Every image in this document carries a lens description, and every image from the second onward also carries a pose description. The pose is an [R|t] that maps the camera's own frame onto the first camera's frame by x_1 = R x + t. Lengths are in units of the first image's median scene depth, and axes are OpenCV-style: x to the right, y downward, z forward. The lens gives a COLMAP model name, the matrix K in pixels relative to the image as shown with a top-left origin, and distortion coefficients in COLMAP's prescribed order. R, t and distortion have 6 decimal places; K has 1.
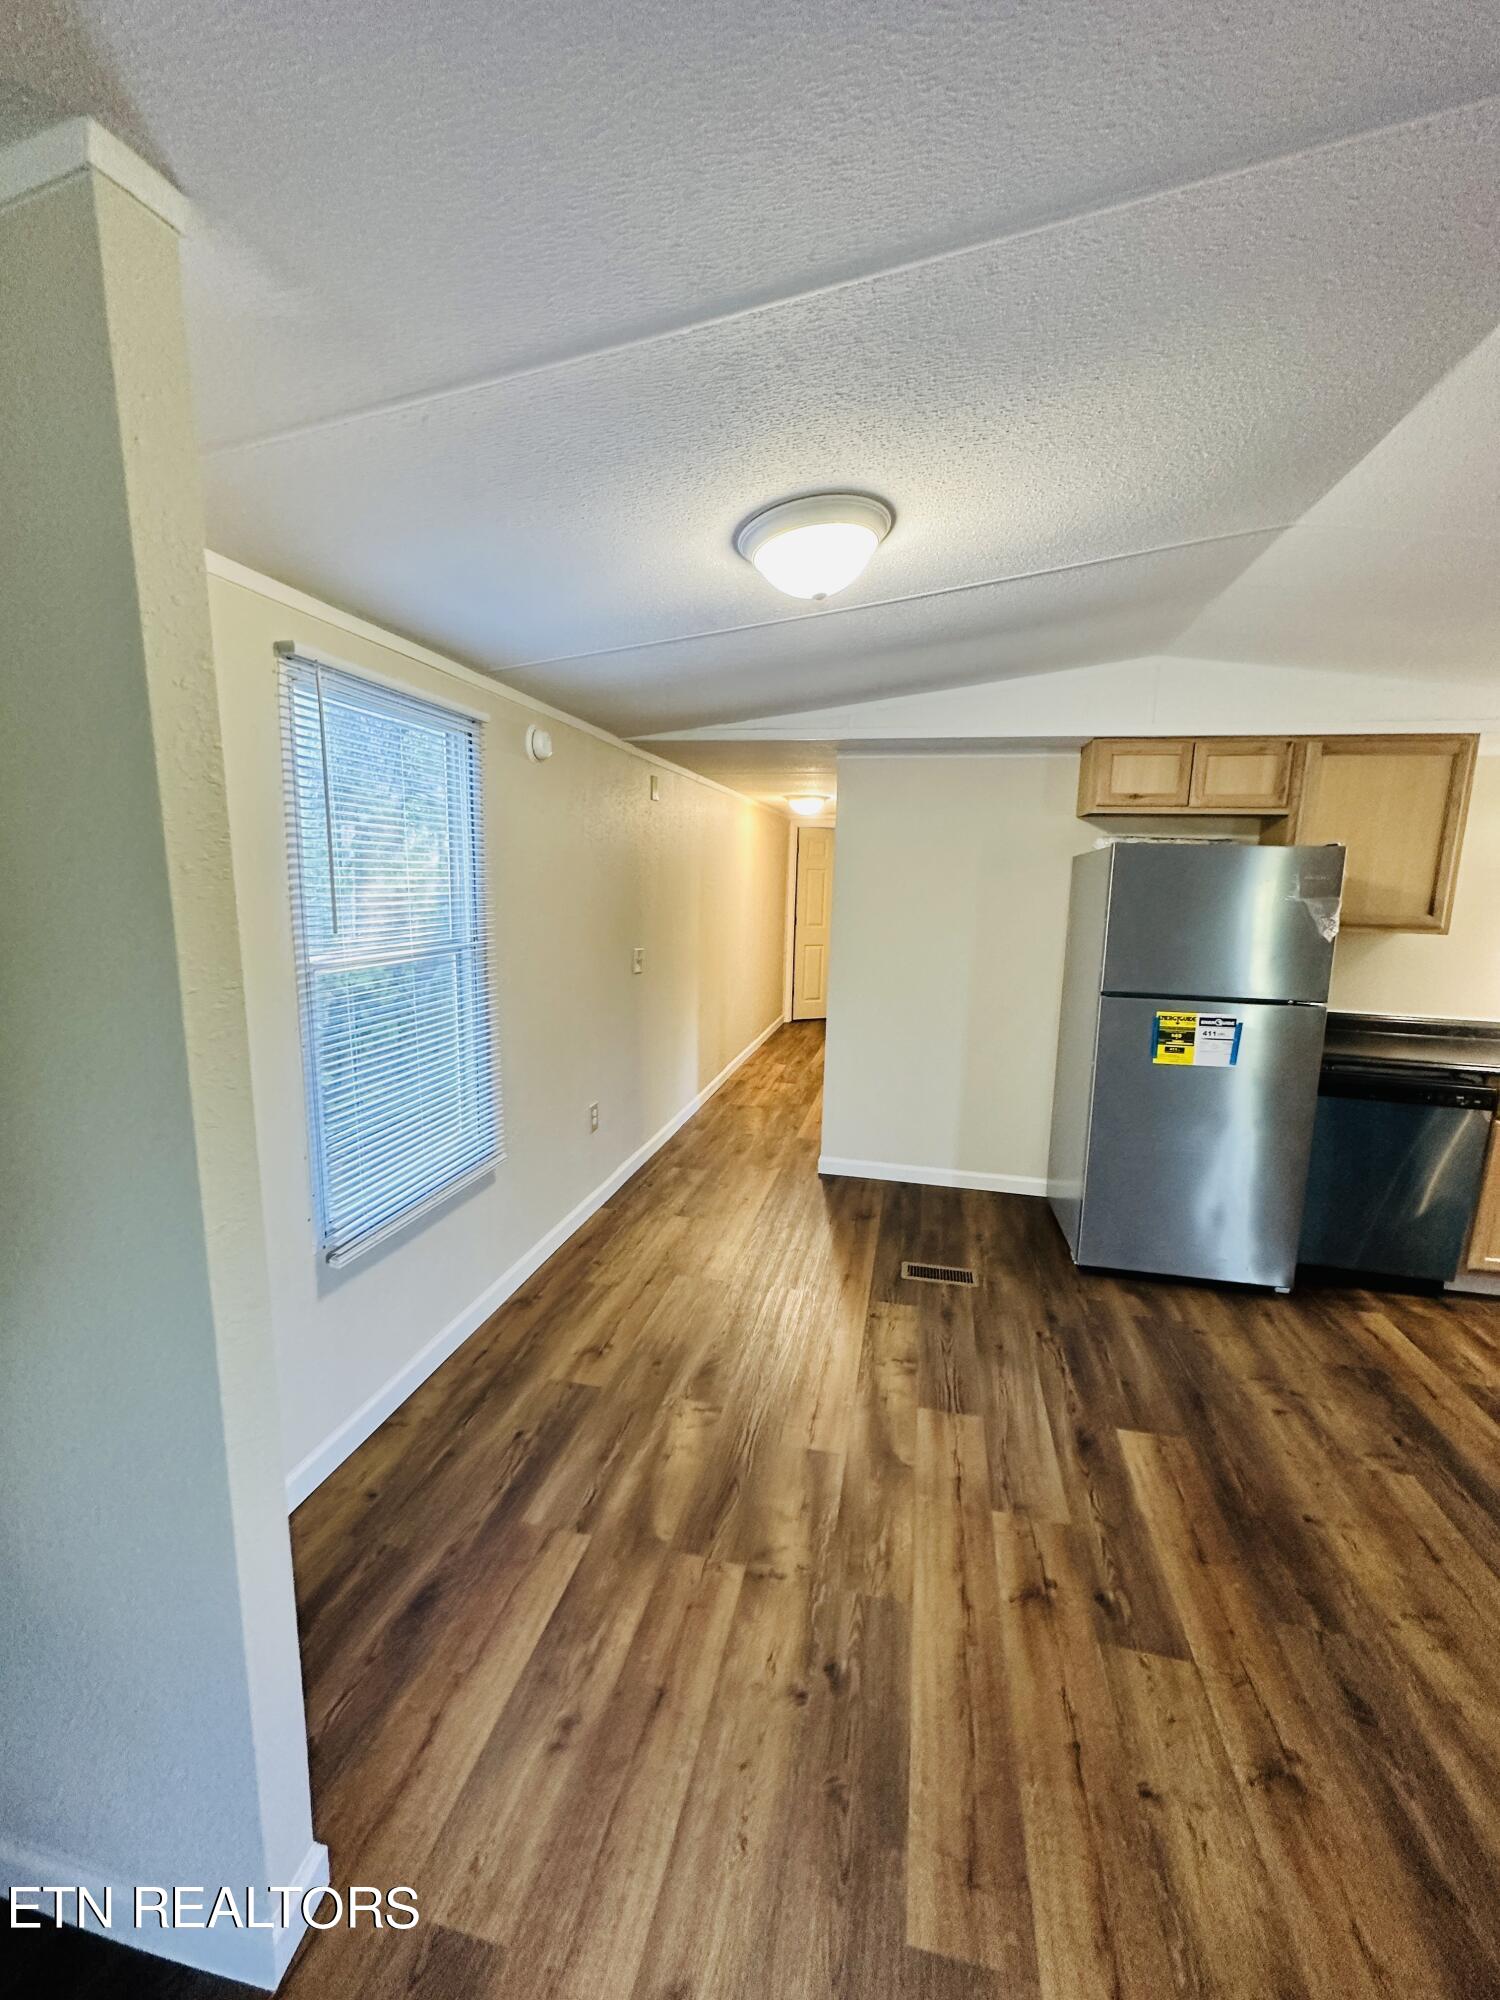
lens RADIAL K [[790.6, 0, 758.1], [0, 790.6, 1000.6], [0, 0, 1]] dist [-0.007354, 0.001887]
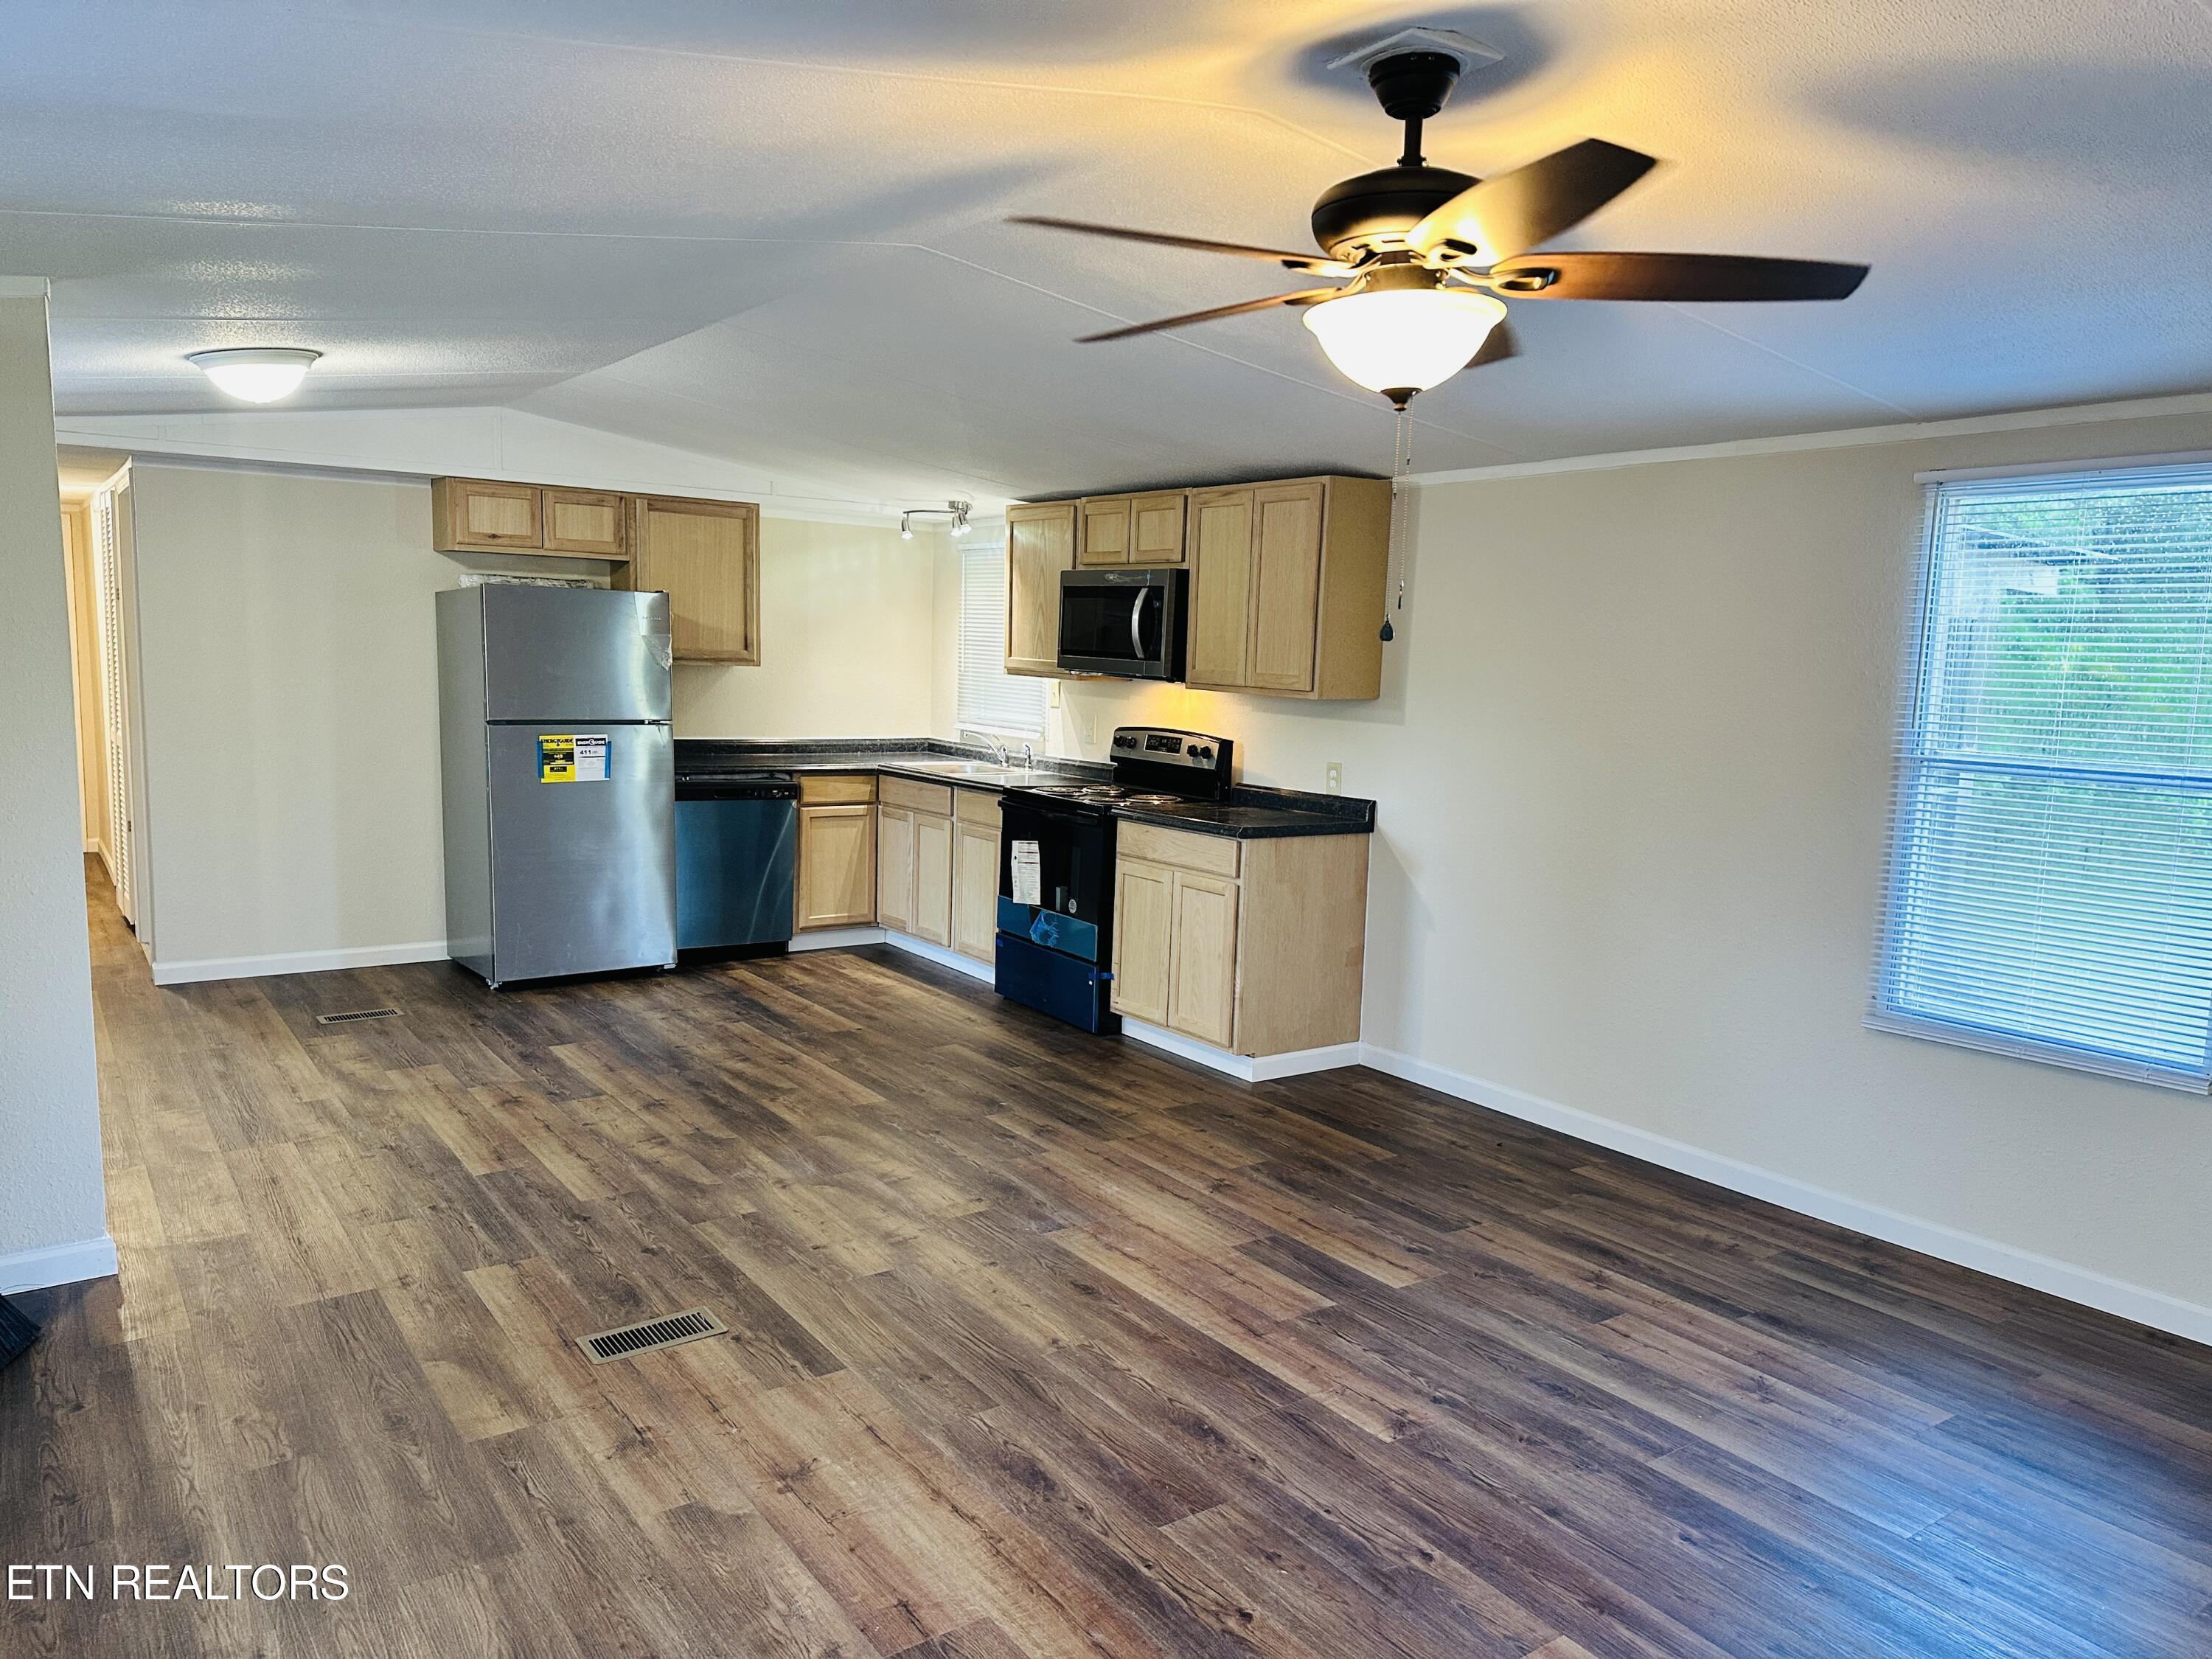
lens RADIAL K [[1530.0, 0, 1106.9], [0, 1530.0, 847.3], [0, 0, 1]] dist [0.067150, -0.081123]
pose [[0.674635, -0.101105, 0.731194, -0.612729], [0.102737, 0.993795, 0.042626, 0.173071], [-0.730967, 0.046364, 0.680836, -1.155898]]
